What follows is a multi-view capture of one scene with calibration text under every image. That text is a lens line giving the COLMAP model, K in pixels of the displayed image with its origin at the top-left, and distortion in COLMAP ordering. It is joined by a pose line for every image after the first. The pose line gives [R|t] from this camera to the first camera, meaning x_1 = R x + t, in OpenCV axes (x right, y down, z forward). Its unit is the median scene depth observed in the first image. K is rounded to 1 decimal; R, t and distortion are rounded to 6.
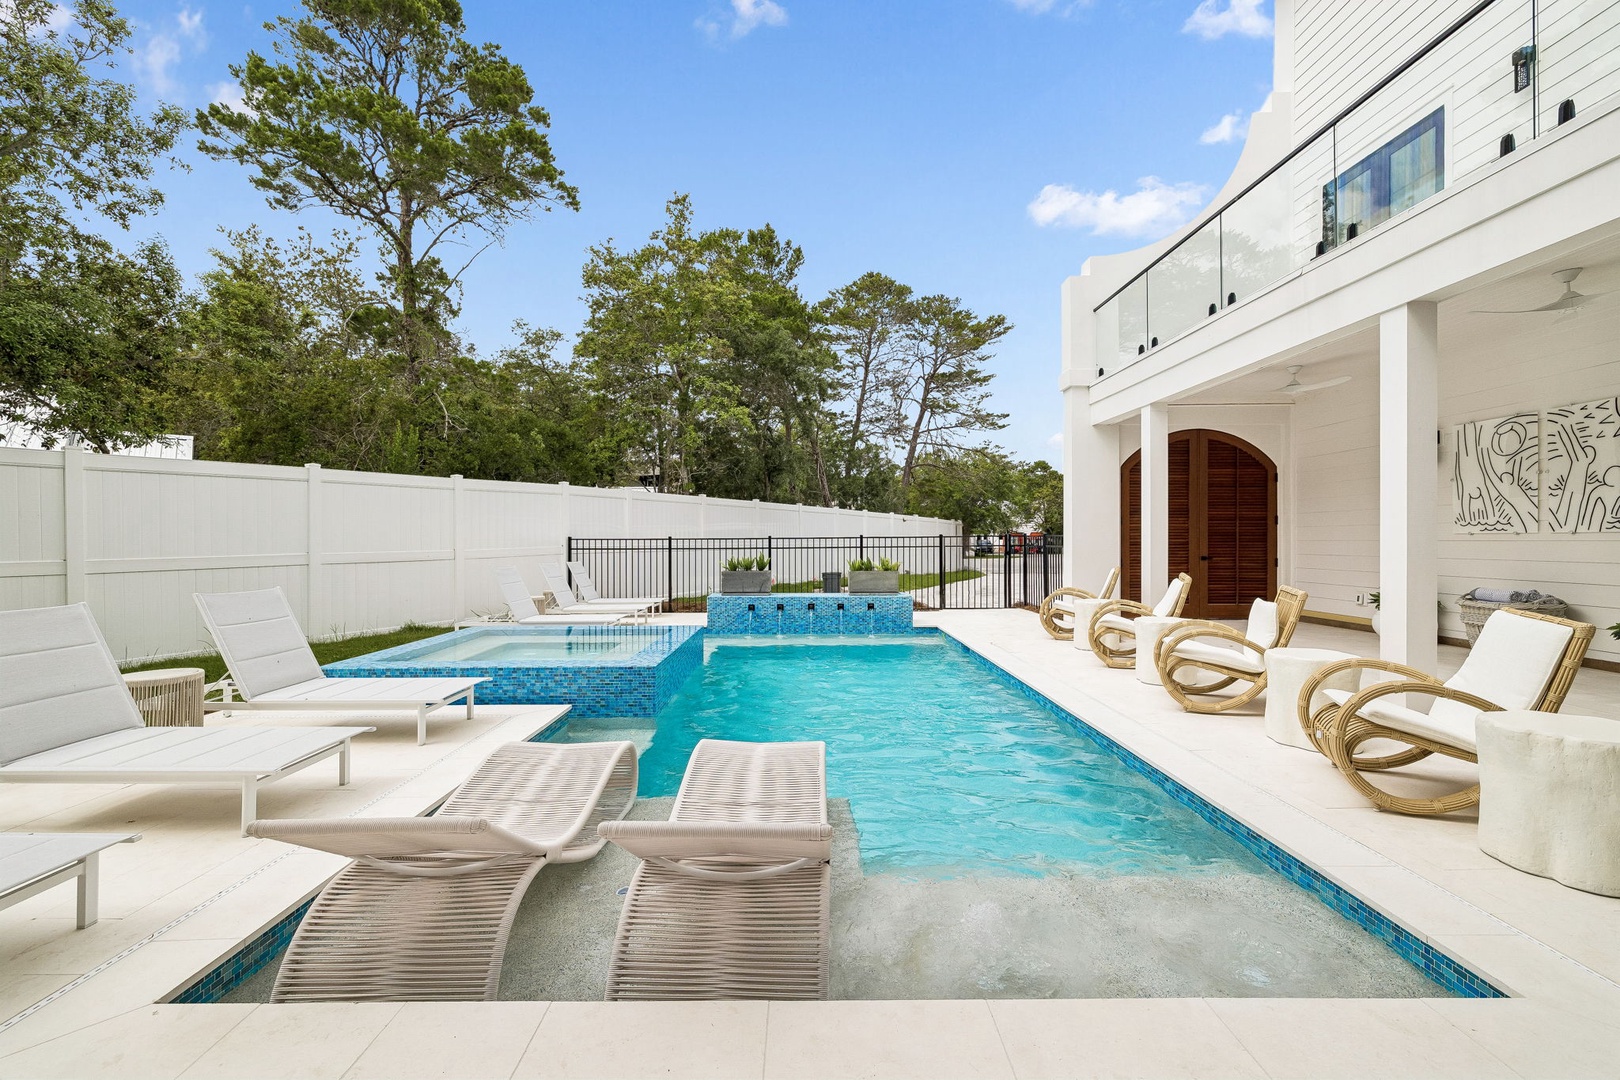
lens RADIAL K [[677.8, 0, 808.5], [0, 677.8, 542.3], [0, 0, 1]] dist [0.003488, 0.000873]
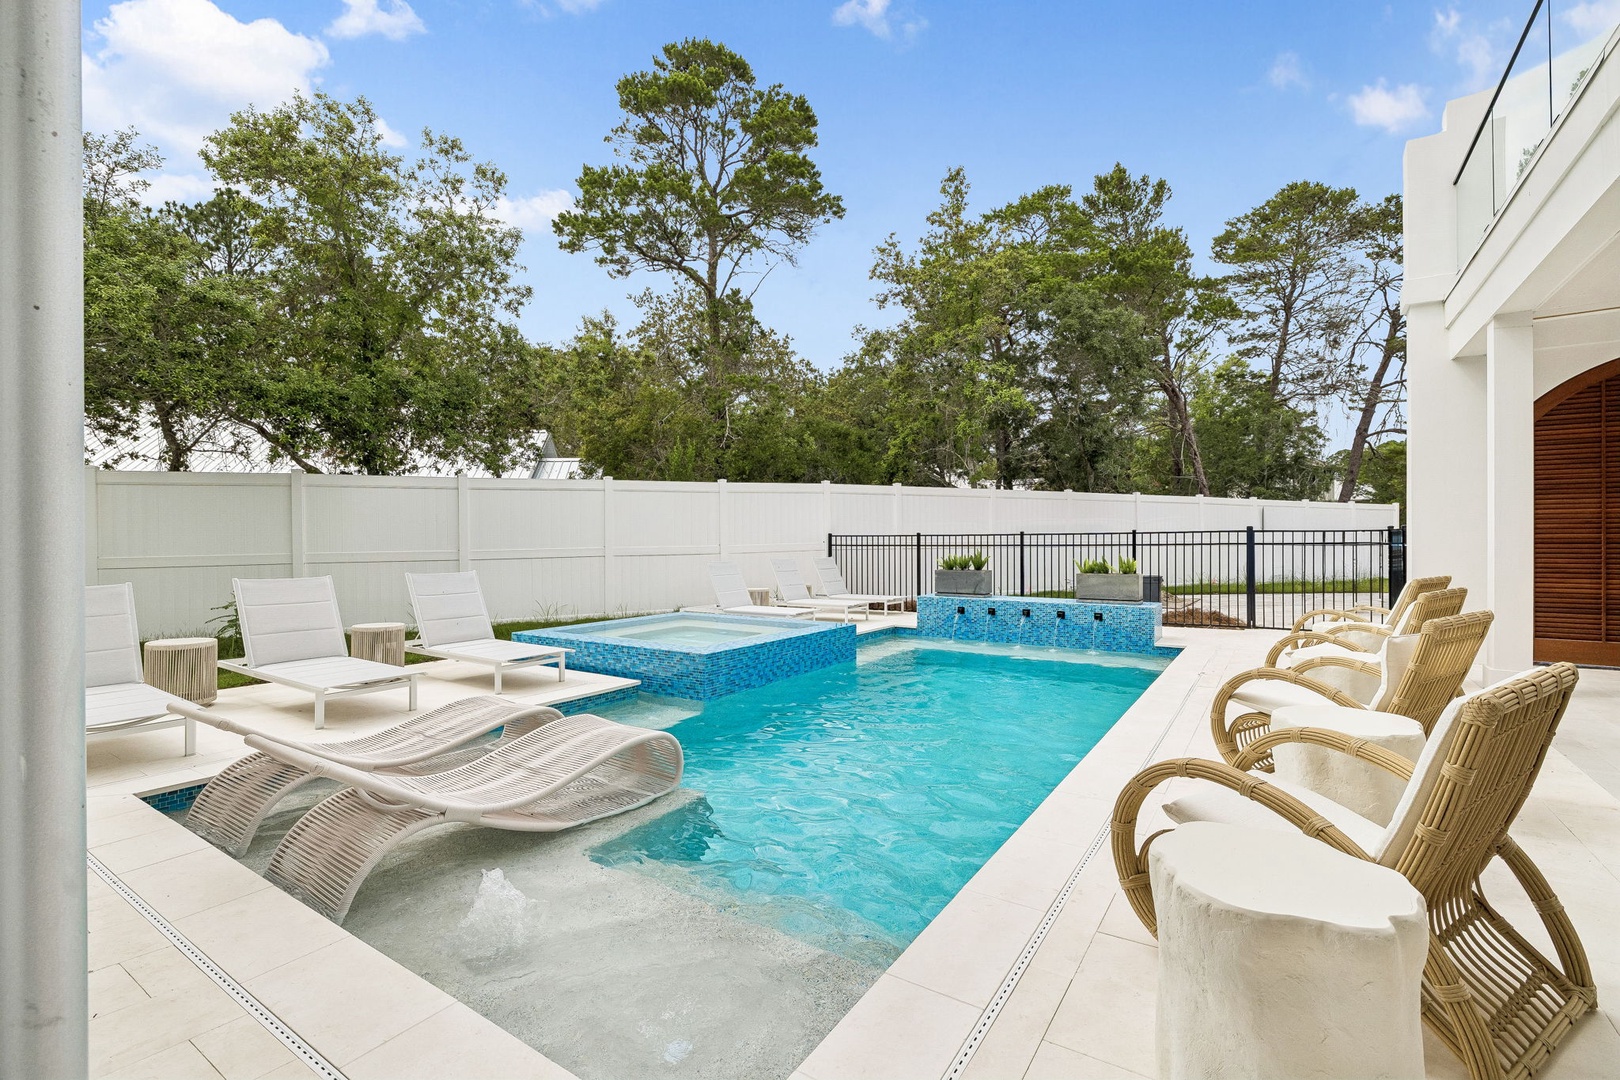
lens RADIAL K [[728.7, 0, 812.1], [0, 728.7, 539.7], [0, 0, 1]] dist [-0.001875, -0.000383]
pose [[0.832650, 0.001480, -0.553798, 0.265337], [-0.000713, 0.999998, 0.001600, -0.000444], [0.553799, -0.000937, 0.832650, 0.059876]]
